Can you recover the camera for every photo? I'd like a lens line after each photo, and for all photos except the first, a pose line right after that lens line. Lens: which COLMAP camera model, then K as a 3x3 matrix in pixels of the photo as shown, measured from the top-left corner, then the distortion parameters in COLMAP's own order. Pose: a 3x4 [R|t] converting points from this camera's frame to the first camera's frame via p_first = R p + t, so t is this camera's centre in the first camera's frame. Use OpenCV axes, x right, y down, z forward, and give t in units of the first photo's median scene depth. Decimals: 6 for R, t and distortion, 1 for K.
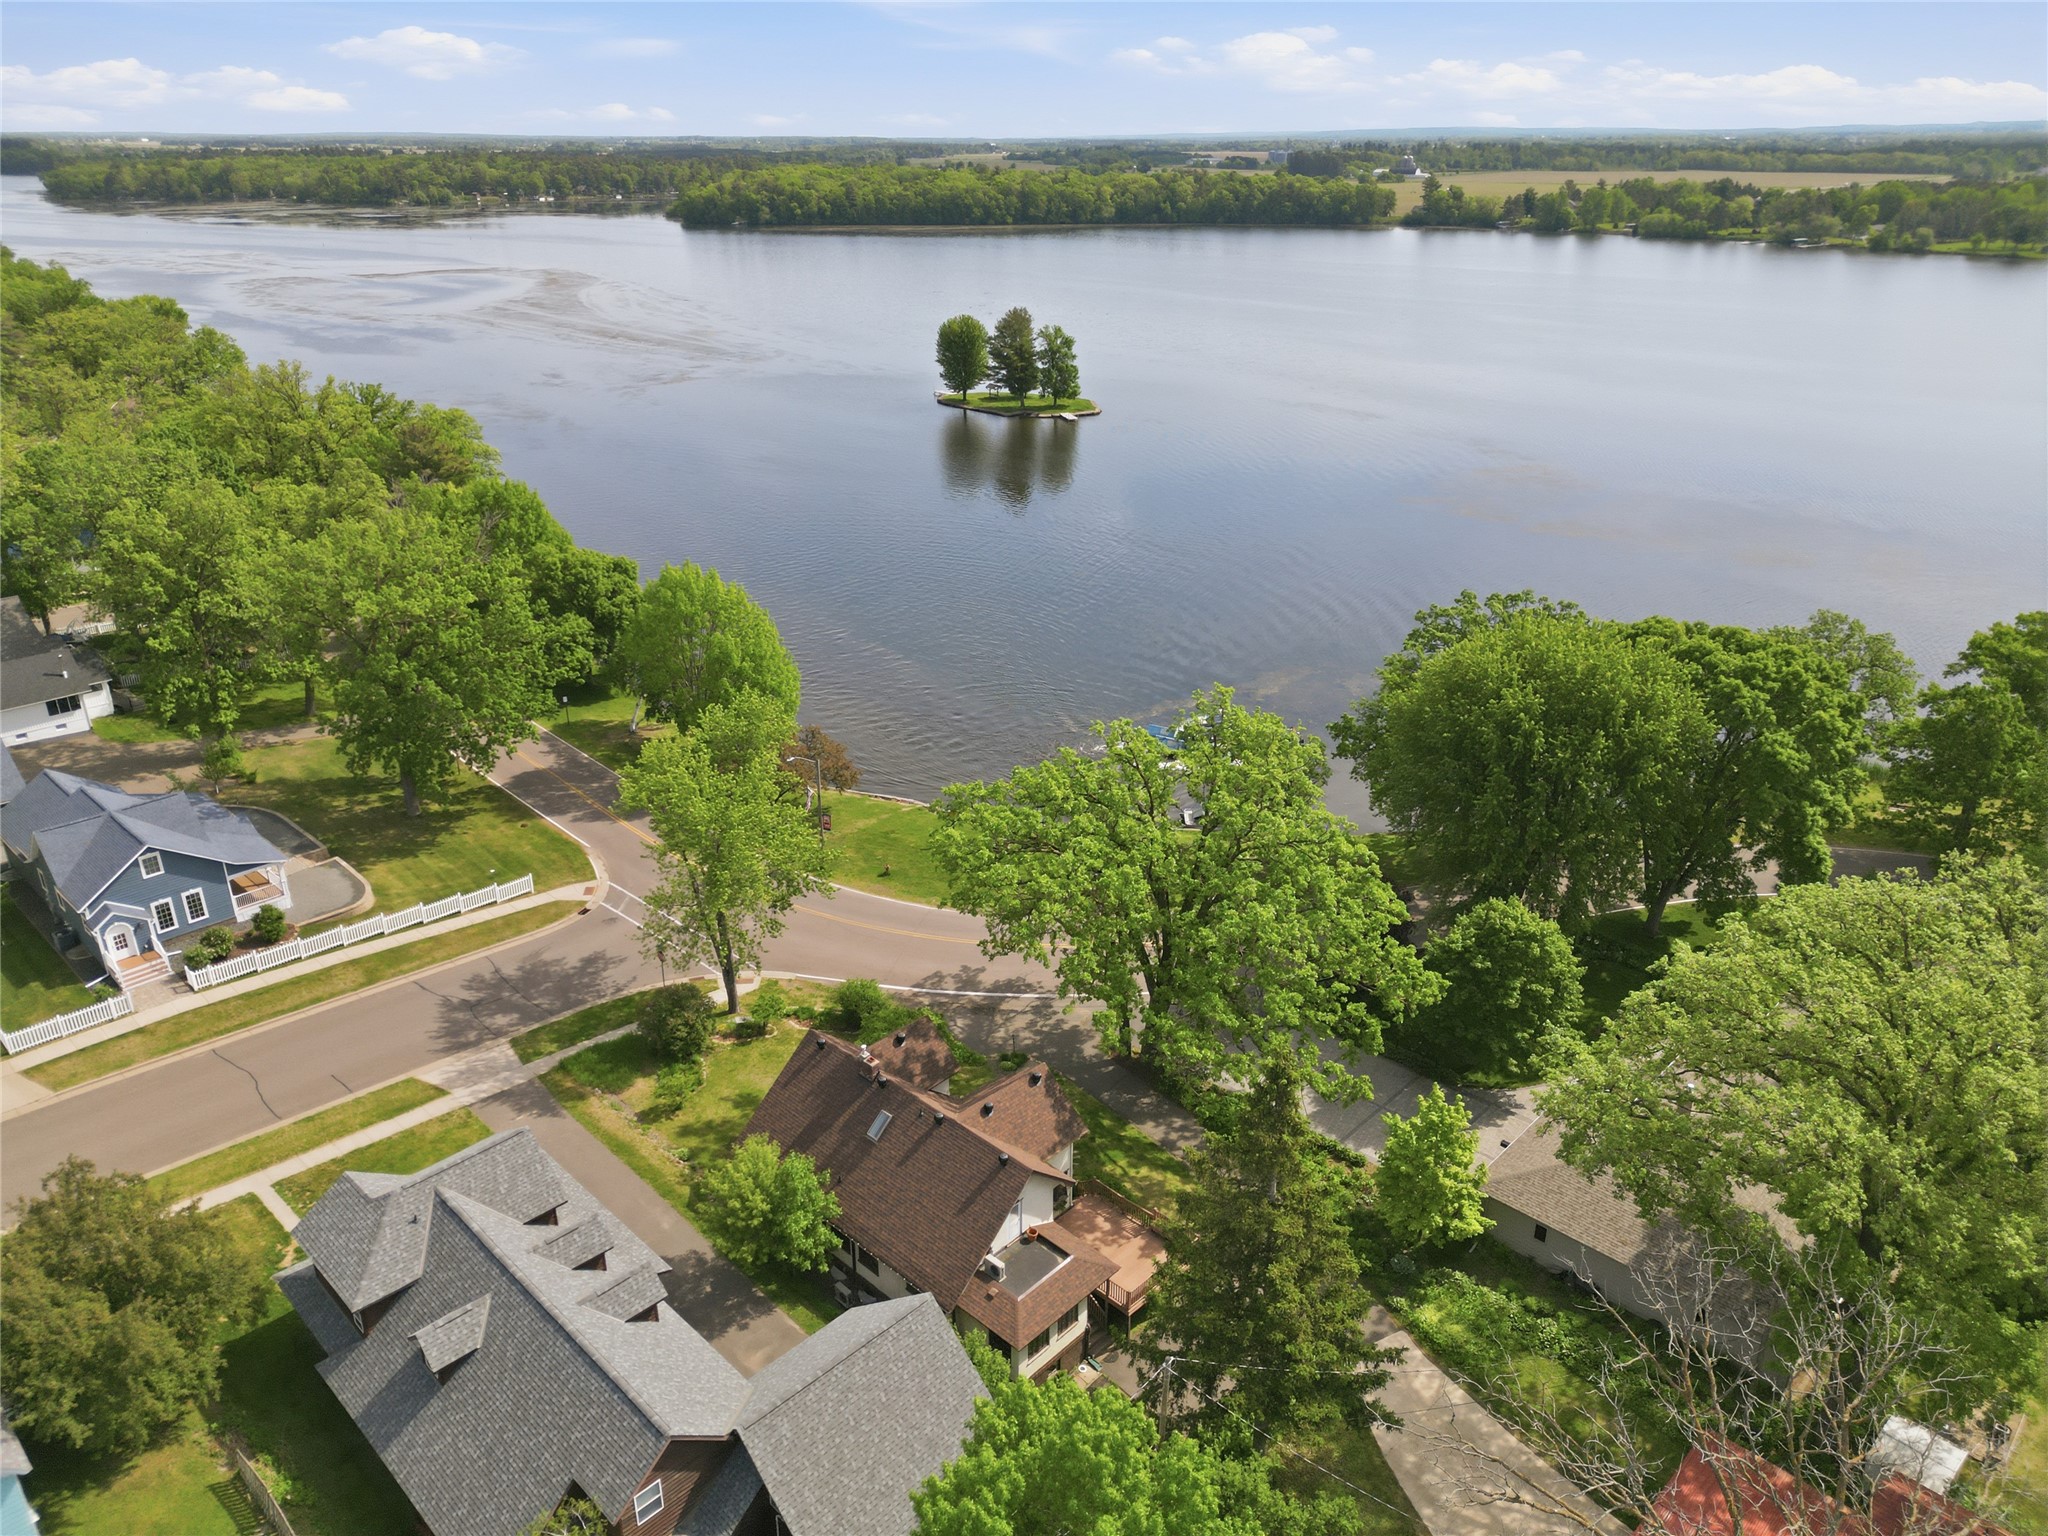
lens RADIAL K [[1425.5, 0, 1014.6], [0, 1425.5, 779.3], [0, 0, 1]] dist [0.063886, -0.048115]
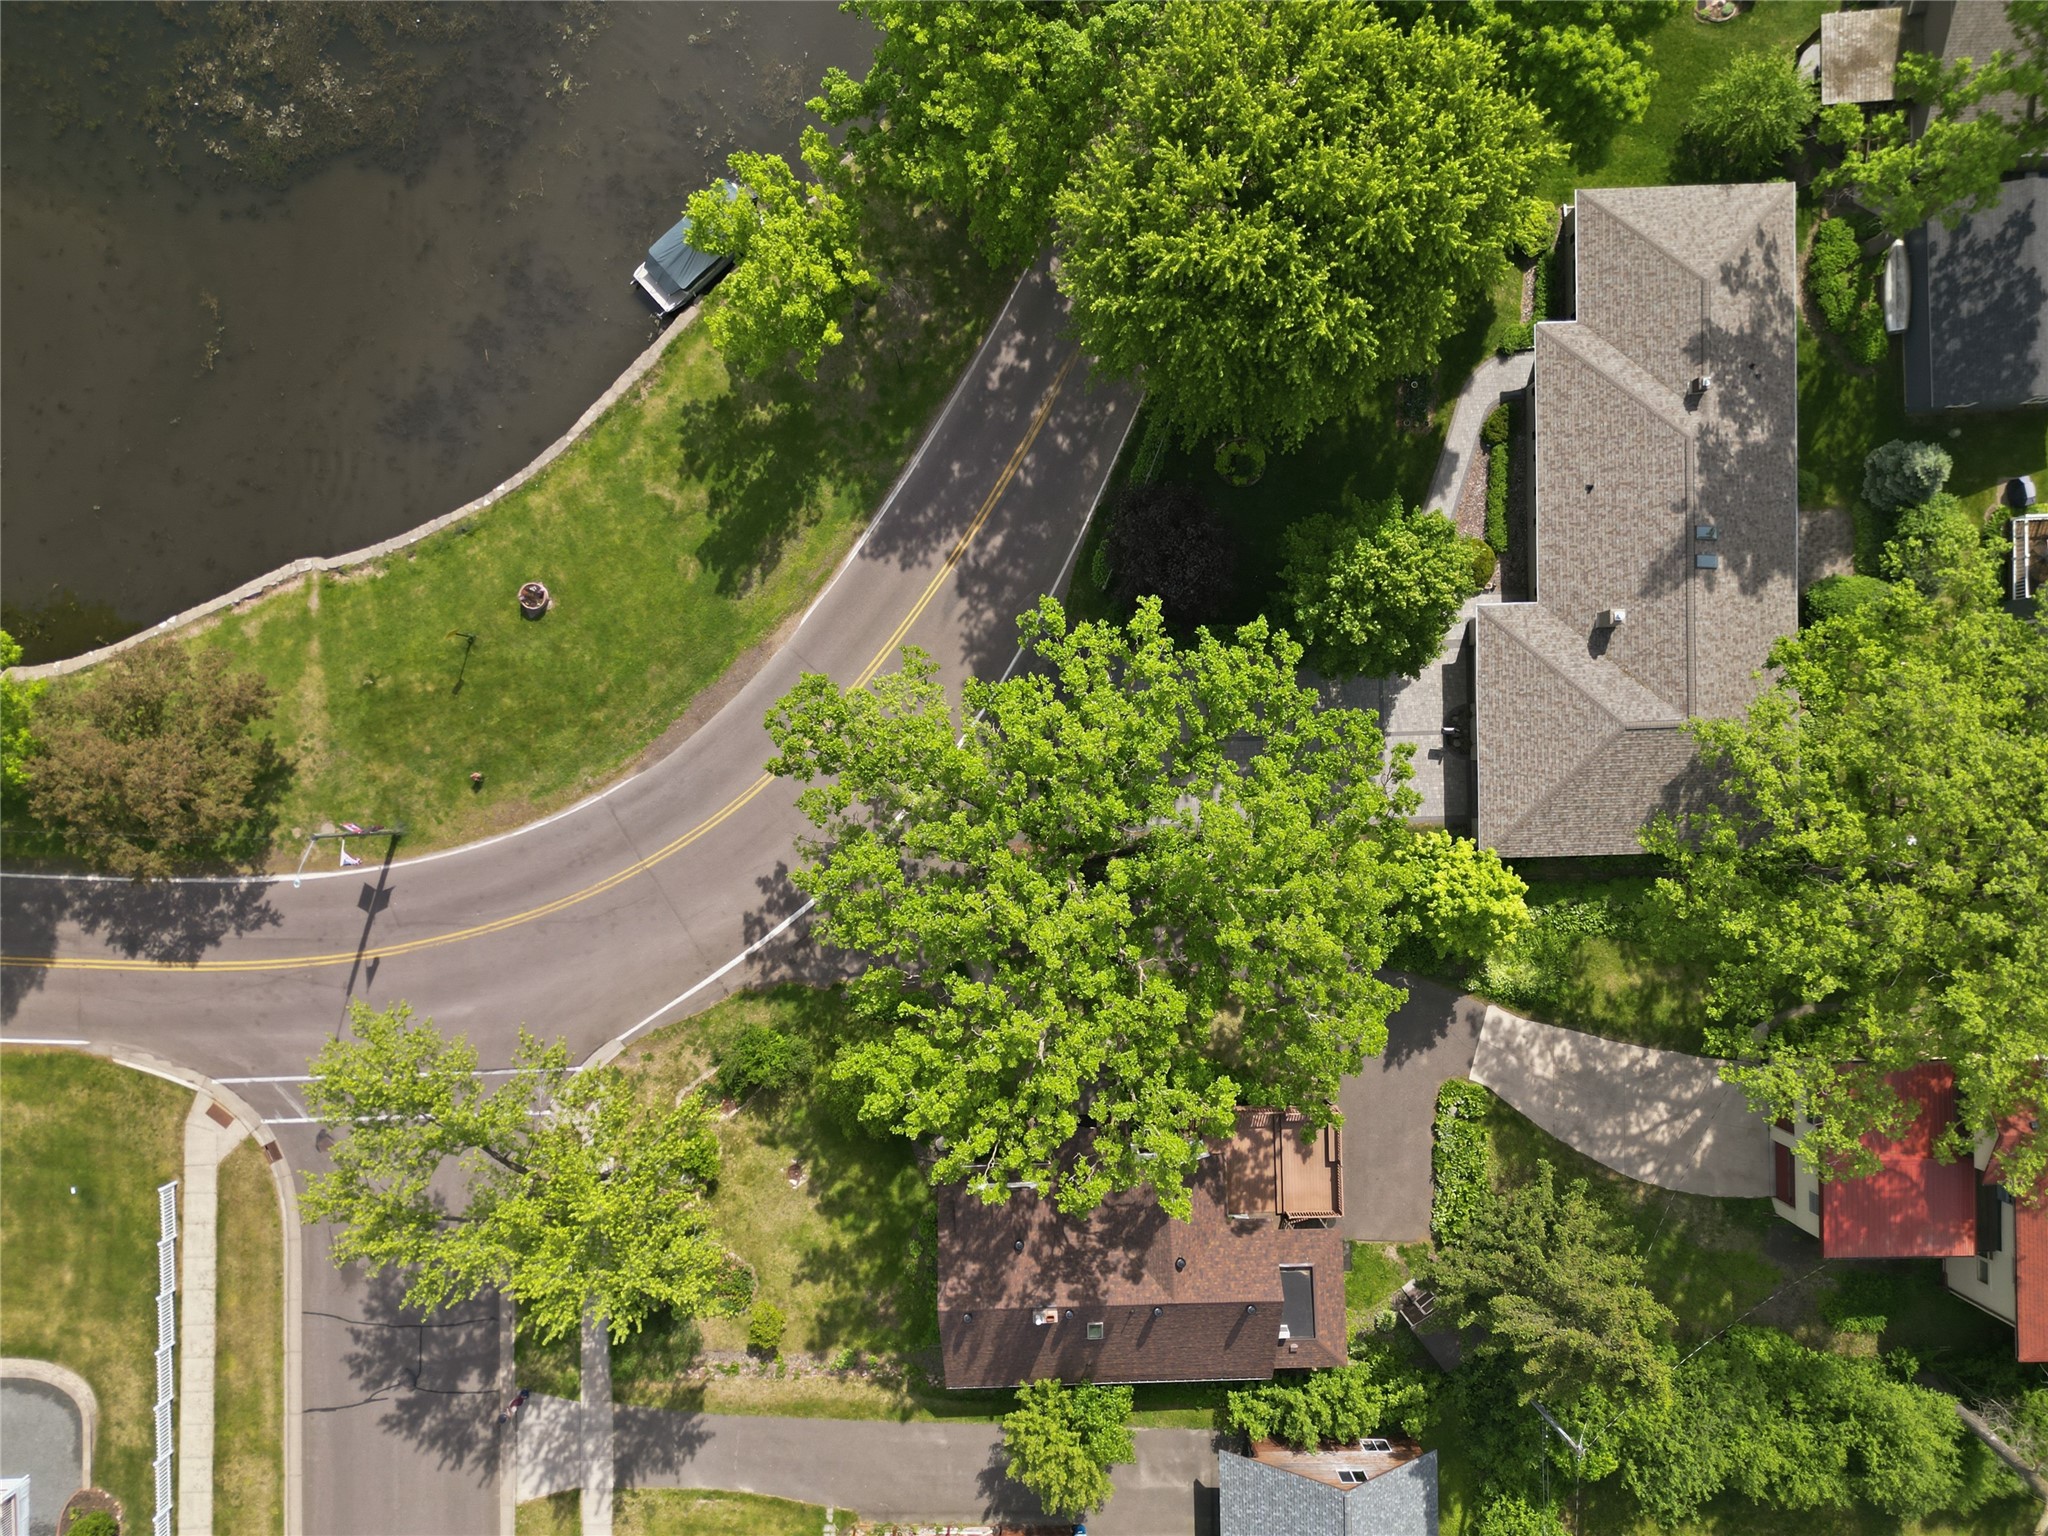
lens RADIAL K [[1421.2, 0, 1012.1], [0, 1421.2, 781.9], [0, 0, 1]] dist [0.069603, -0.055024]
pose [[0.696762, -0.716976, -0.021636, 0.106167], [0.298134, 0.262031, 0.917854, -0.514755], [-0.652410, -0.645976, 0.396328, 0.601987]]
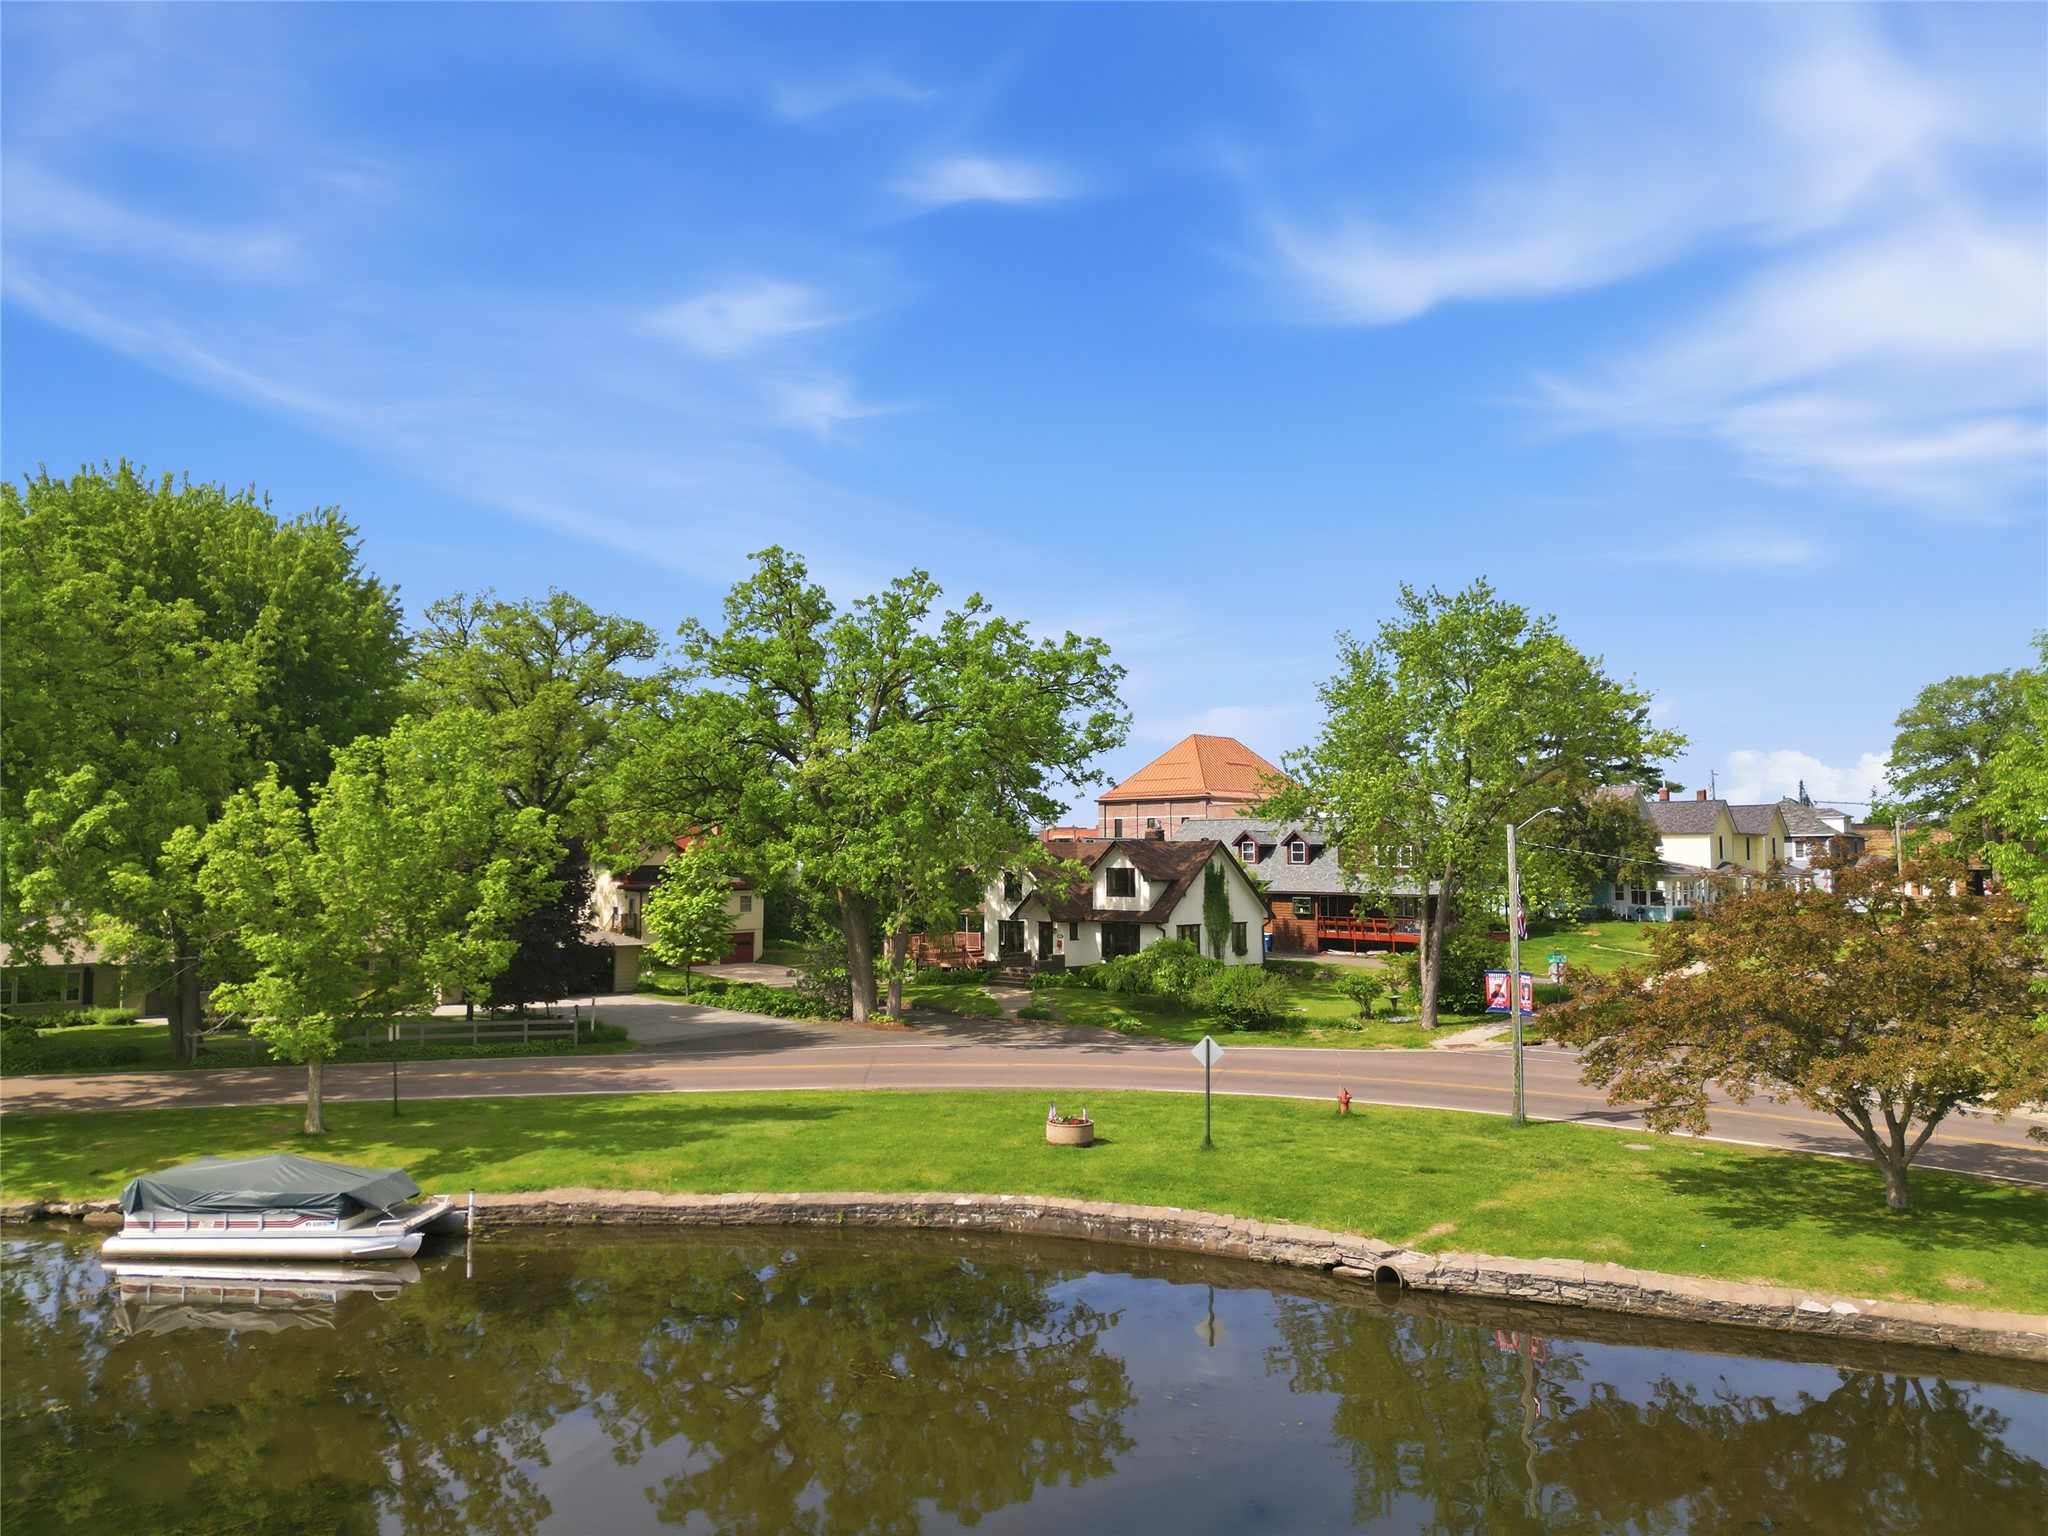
lens RADIAL K [[1447.8, 0, 1014.7], [0, 1447.8, 759.7], [0, 0, 1]] dist [0.058511, -0.053470]
pose [[-0.999932, -0.000759, 0.011657, -0.000062], [0.003189, 0.942248, 0.334901, -0.183091], [-0.011238, 0.334916, -0.942181, 1.456080]]
